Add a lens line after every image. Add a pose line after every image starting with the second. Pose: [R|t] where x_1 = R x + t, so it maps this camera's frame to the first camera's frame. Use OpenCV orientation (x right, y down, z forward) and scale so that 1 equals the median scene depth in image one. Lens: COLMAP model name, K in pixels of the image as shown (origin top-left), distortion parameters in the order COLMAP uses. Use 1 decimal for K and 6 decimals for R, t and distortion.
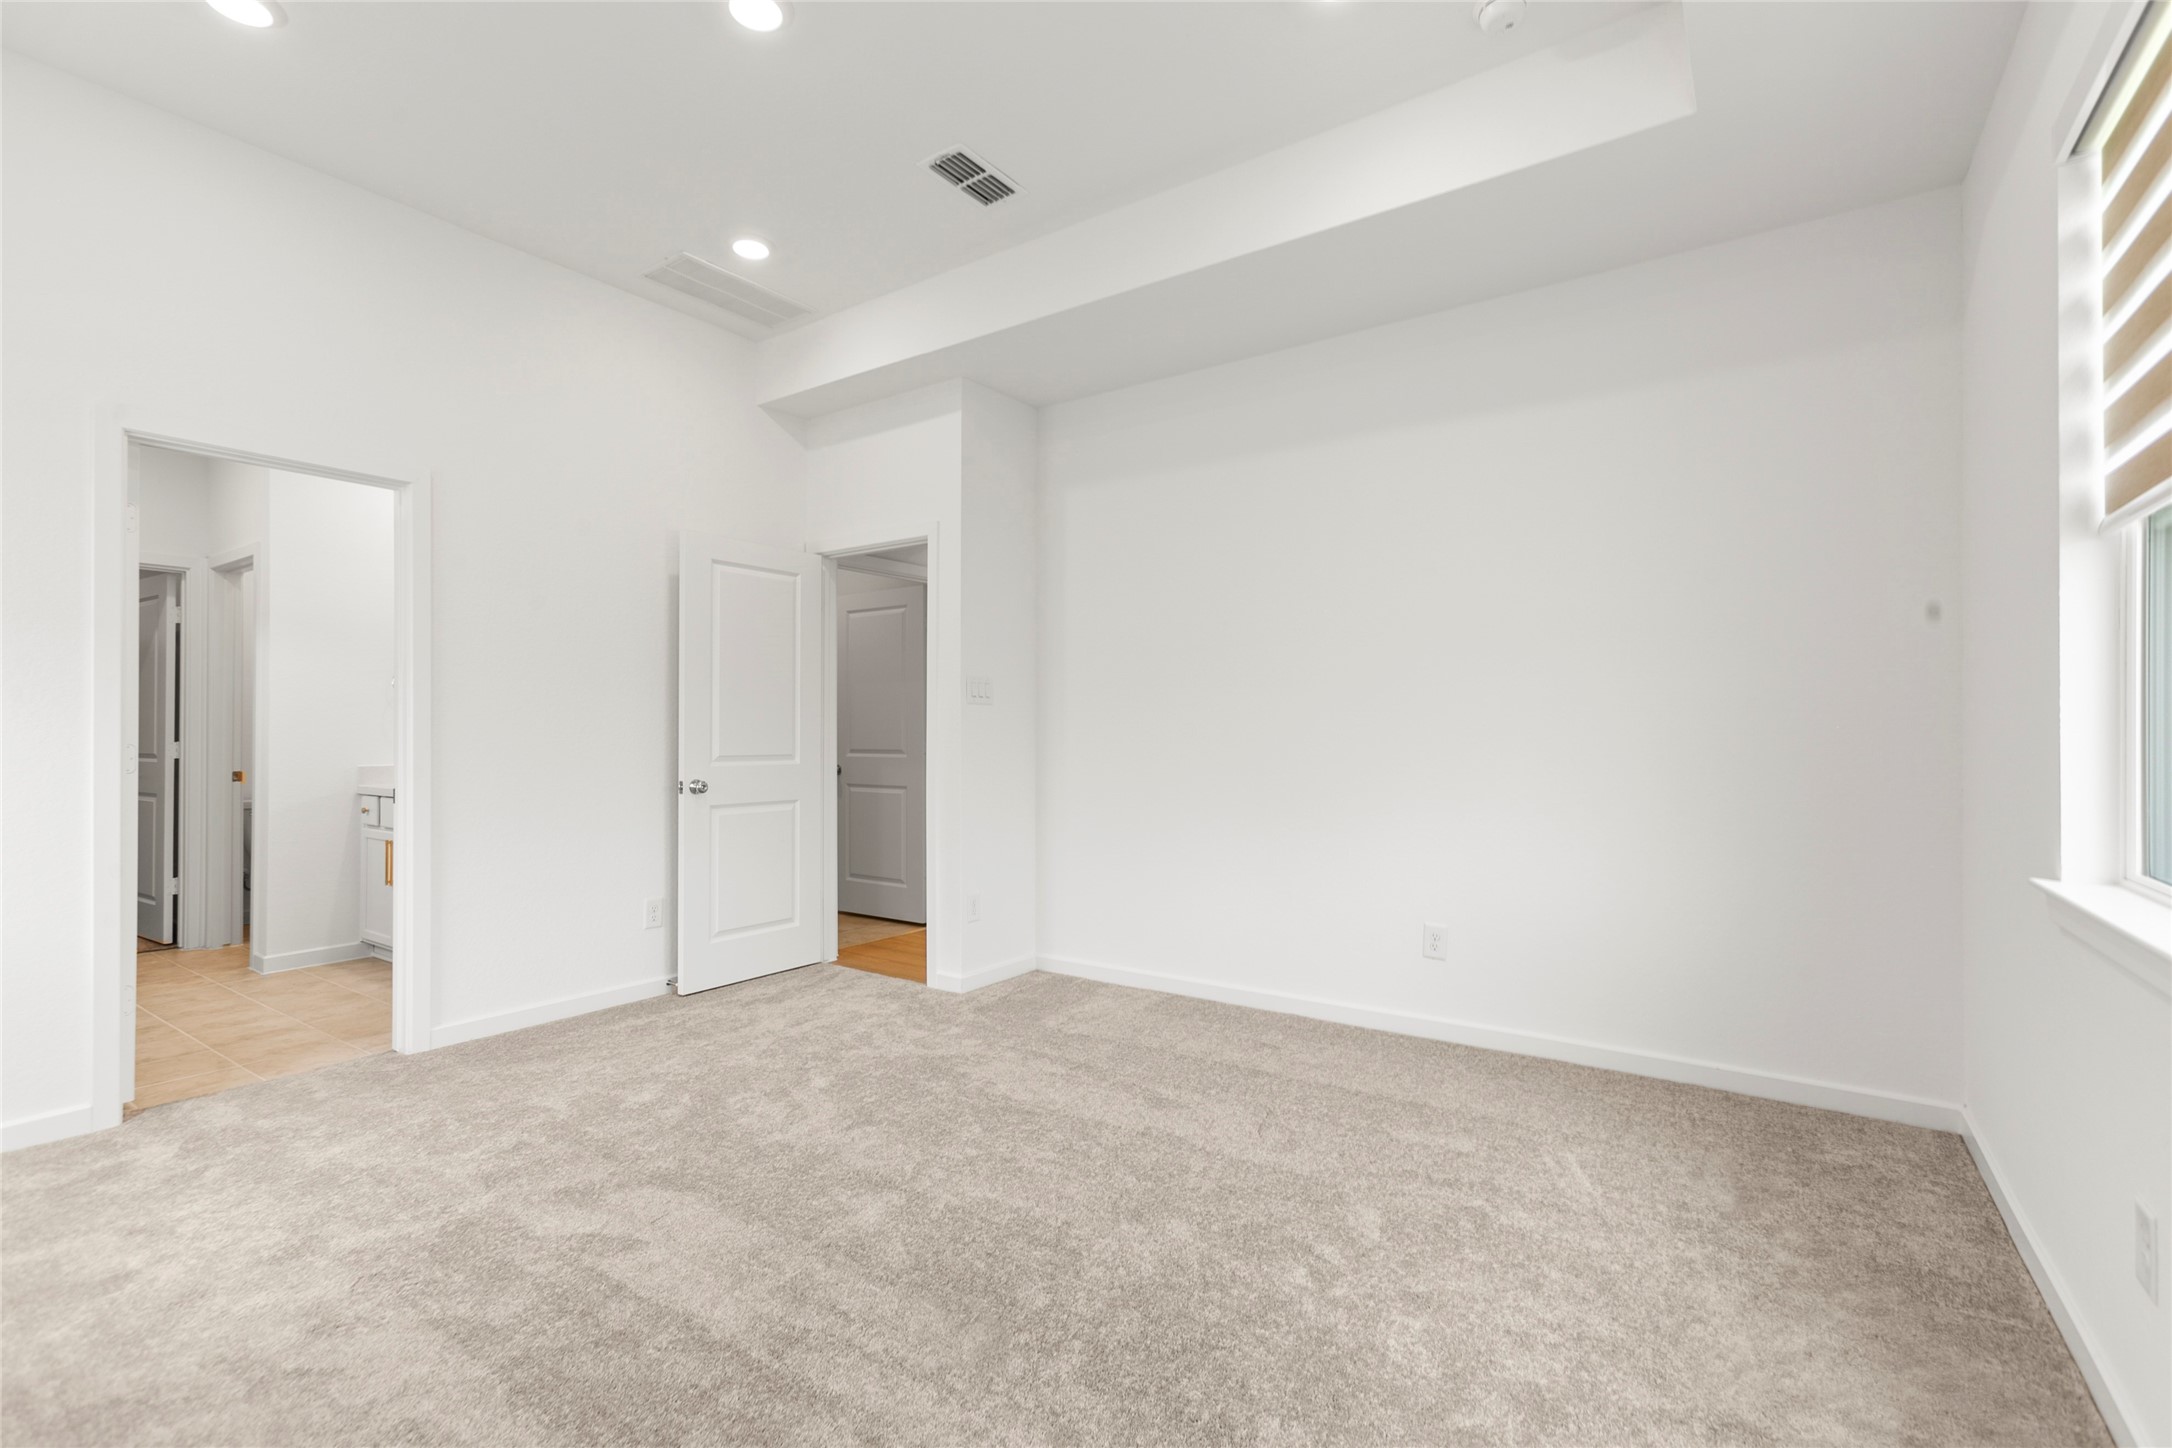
lens RADIAL K [[976.5, 0, 1086.0], [0, 976.5, 724.0], [0, 0, 1]] dist [0.013325, 0.000236]
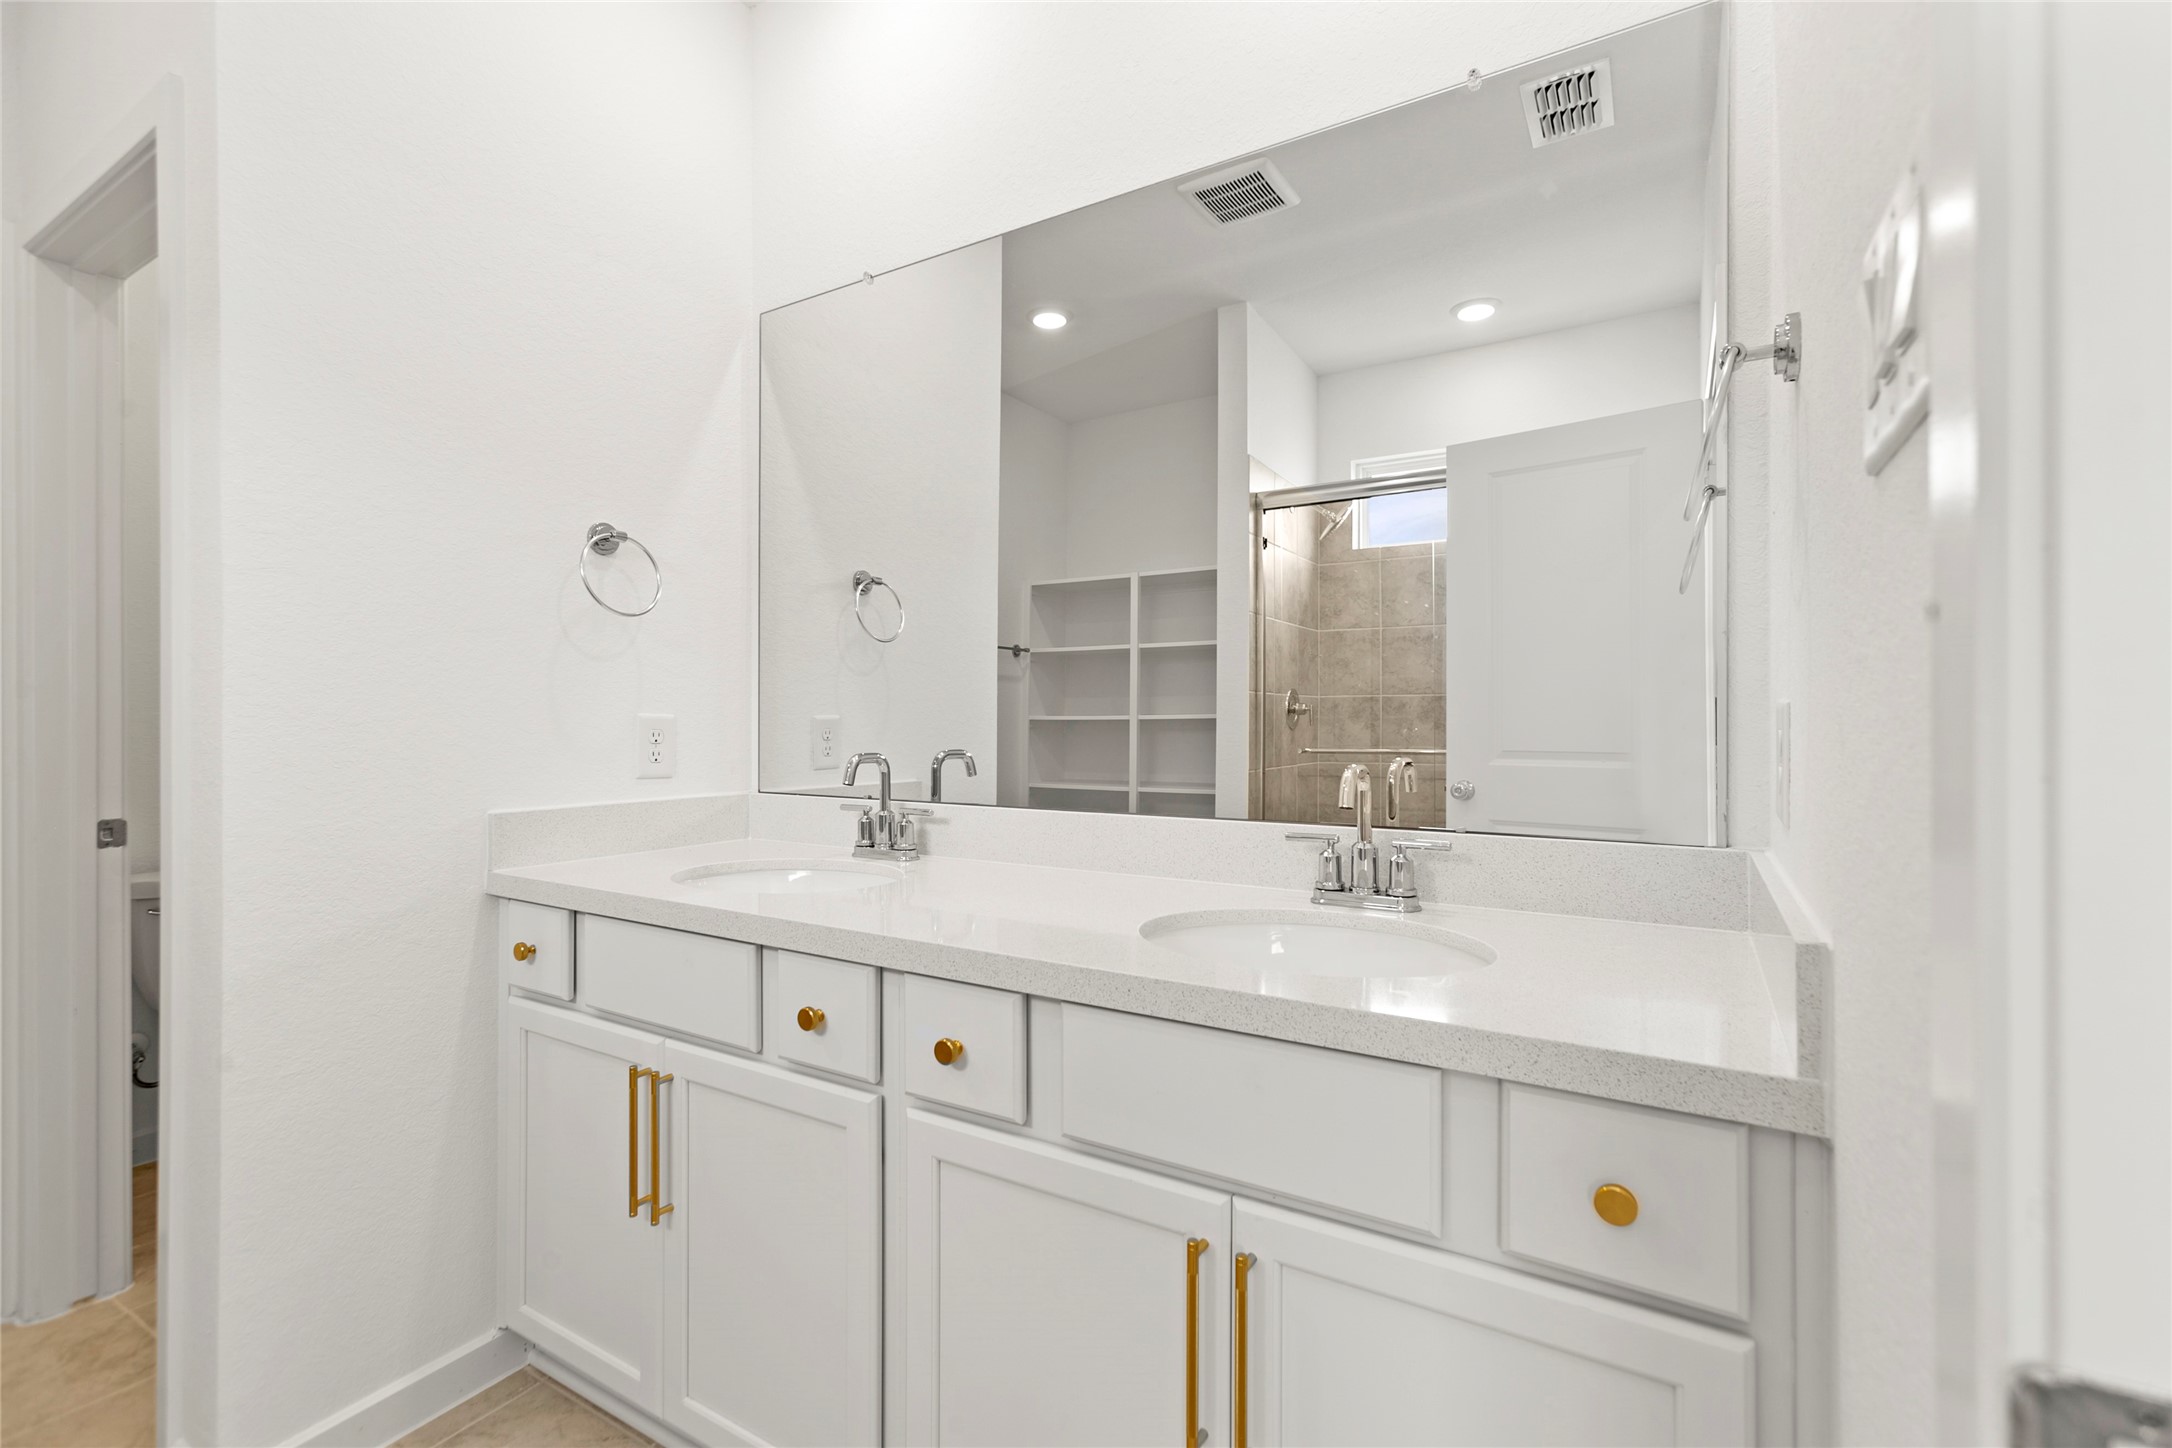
lens RADIAL K [[976.5, 0, 1086.0], [0, 976.5, 724.0], [0, 0, 1]] dist [0.013325, 0.000236]
pose [[0.998513, 0.000010, 0.054522, -0.521813], [-0.000771, 0.999903, 0.013932, 0.008003], [-0.054516, -0.013953, 0.998415, 0.616346]]
